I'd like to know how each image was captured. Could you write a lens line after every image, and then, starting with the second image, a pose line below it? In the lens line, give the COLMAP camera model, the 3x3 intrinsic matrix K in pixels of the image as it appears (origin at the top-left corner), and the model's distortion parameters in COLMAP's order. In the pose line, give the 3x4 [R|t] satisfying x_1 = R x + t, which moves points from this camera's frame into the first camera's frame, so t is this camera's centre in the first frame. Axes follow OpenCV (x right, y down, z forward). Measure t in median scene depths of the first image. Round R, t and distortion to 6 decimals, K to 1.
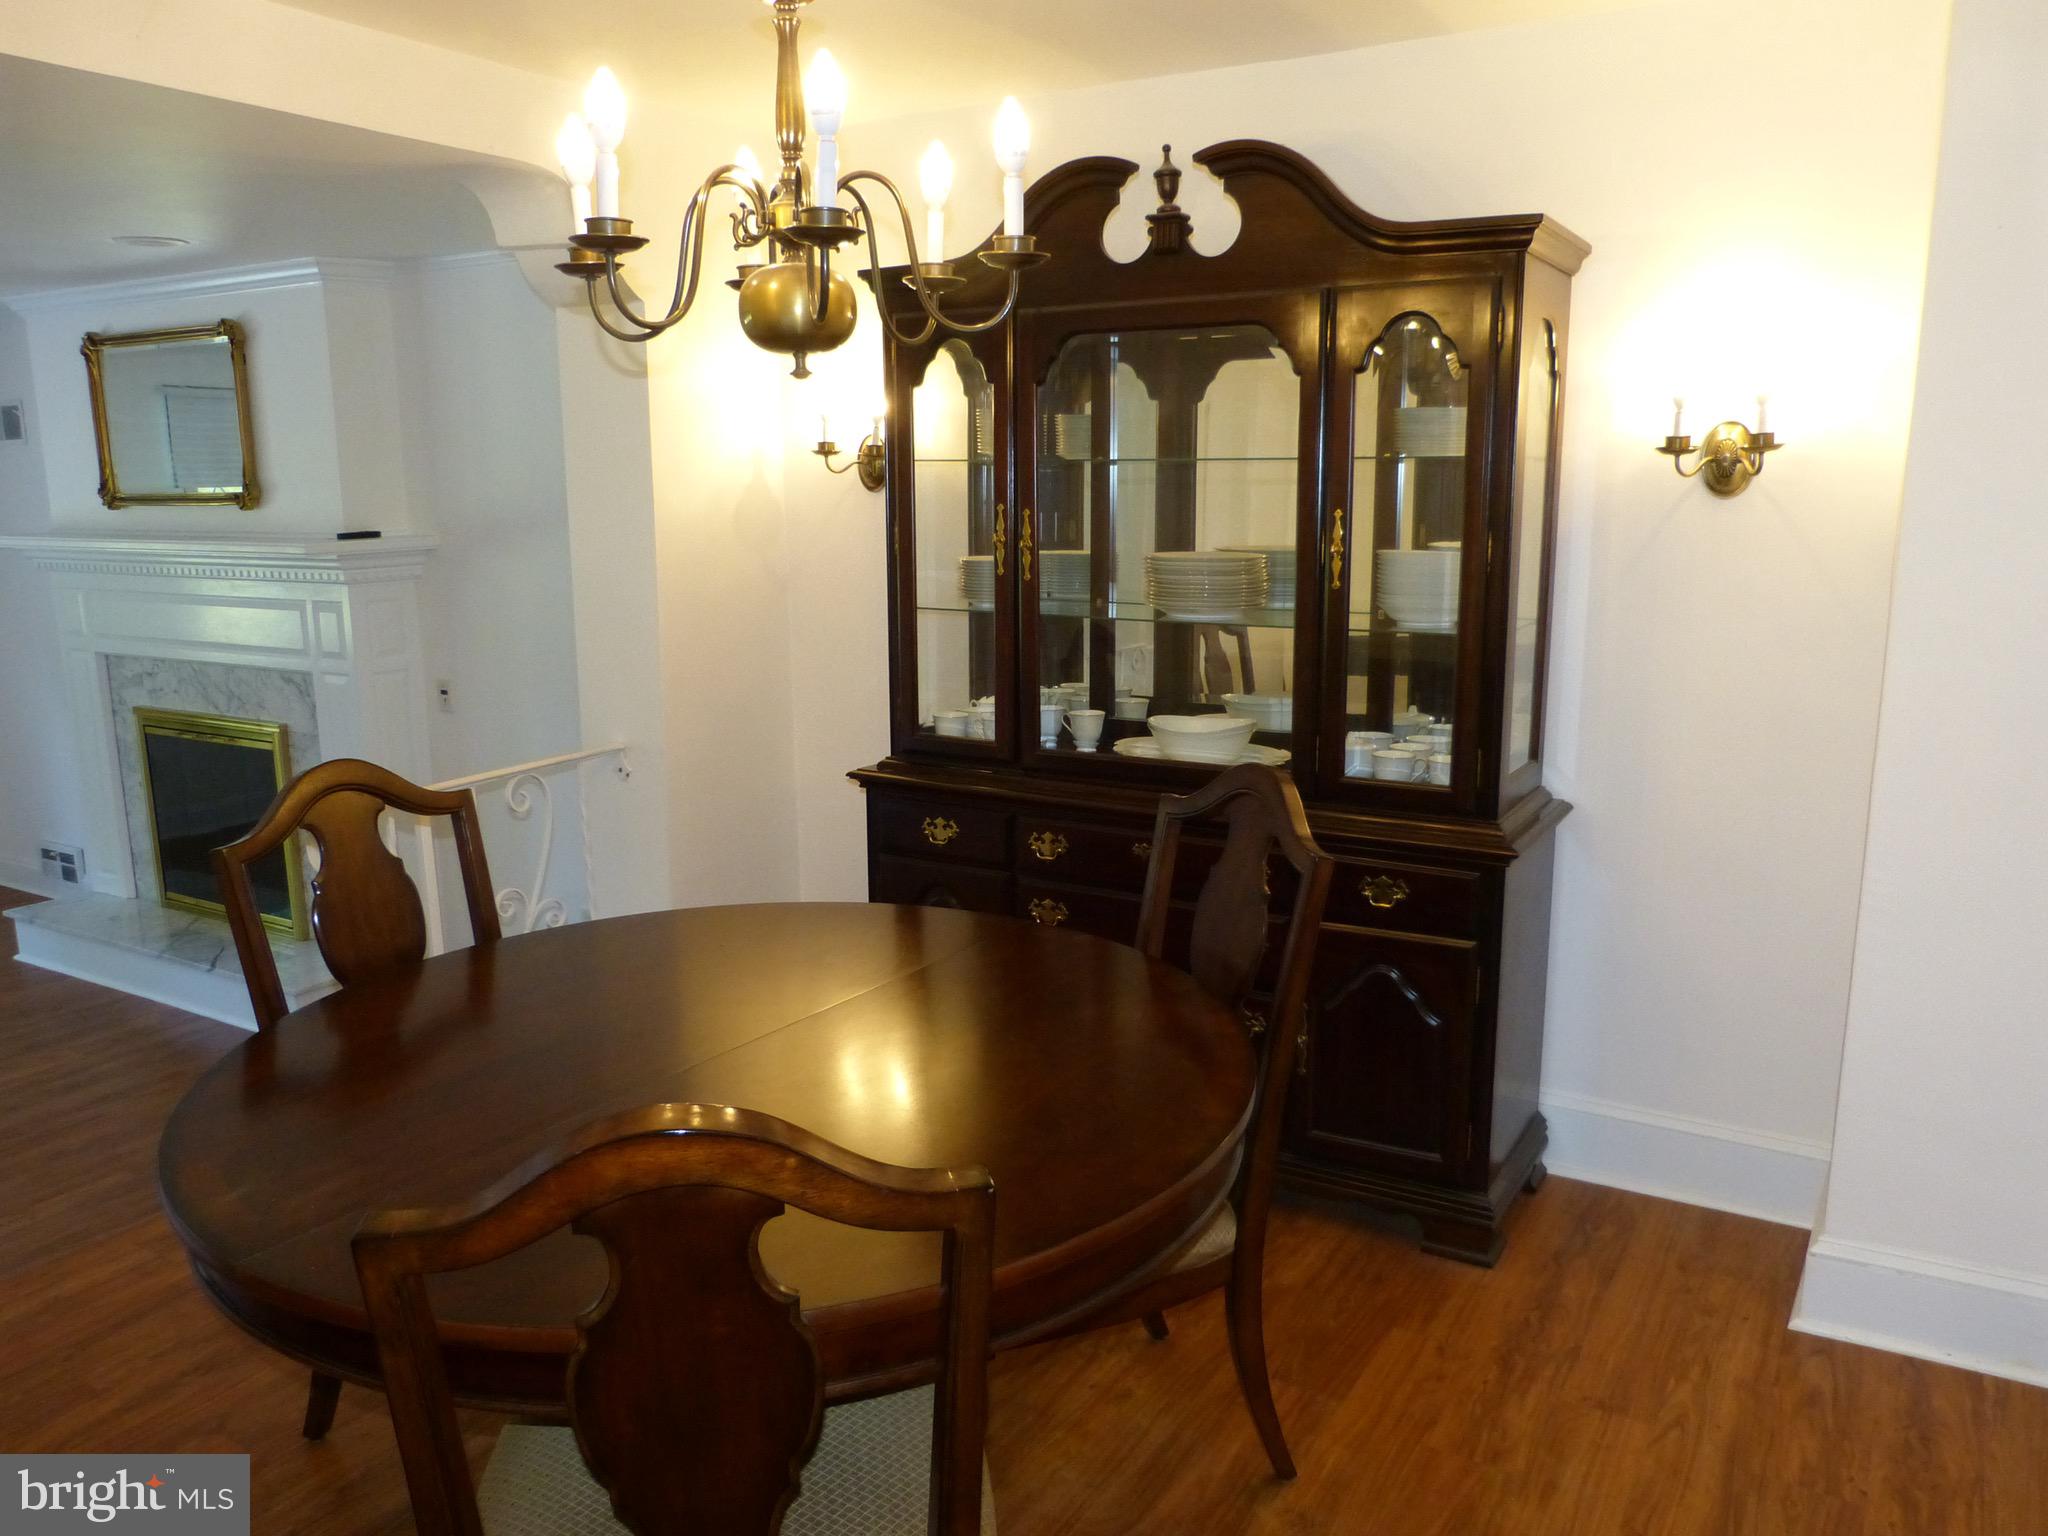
lens RADIAL K [[1473.6, 0, 1022.0], [0, 1473.6, 772.4], [0, 0, 1]] dist [-0.011794, -0.000397]
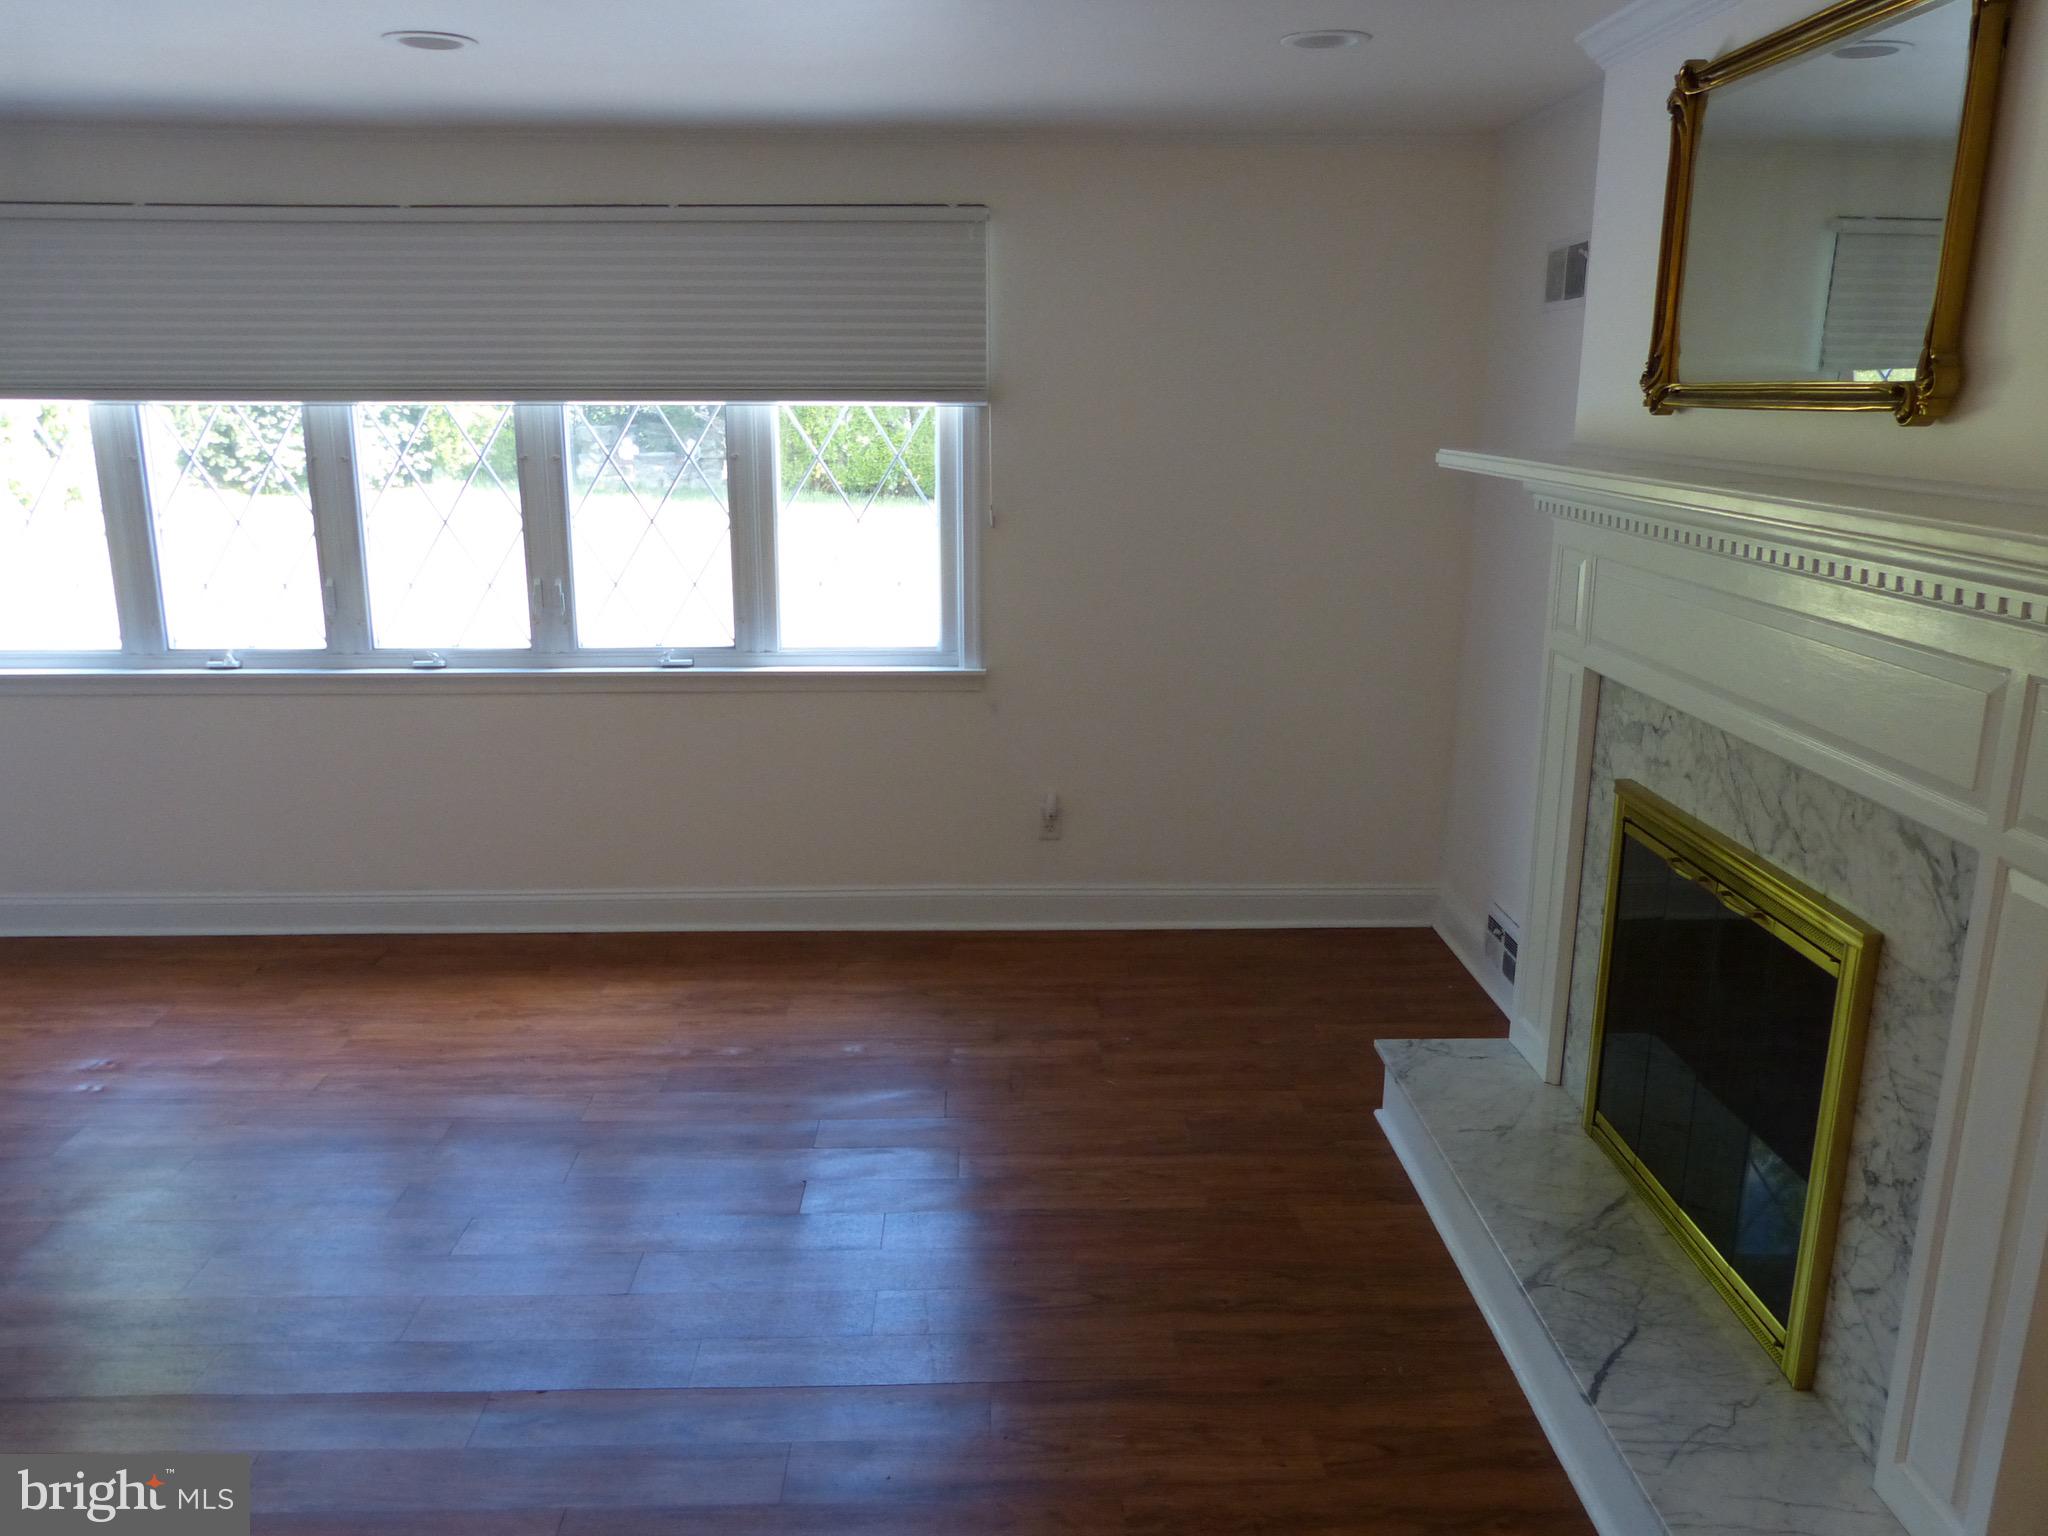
lens RADIAL K [[1473.6, 0, 1022.5], [0, 1473.6, 764.4], [0, 0, 1]] dist [-0.011794, -0.000397]
pose [[0.513293, 0.218110, -0.830035, -0.274725], [-0.165258, 0.974186, 0.153793, -0.100536], [0.842152, 0.058229, 0.536087, 0.535808]]
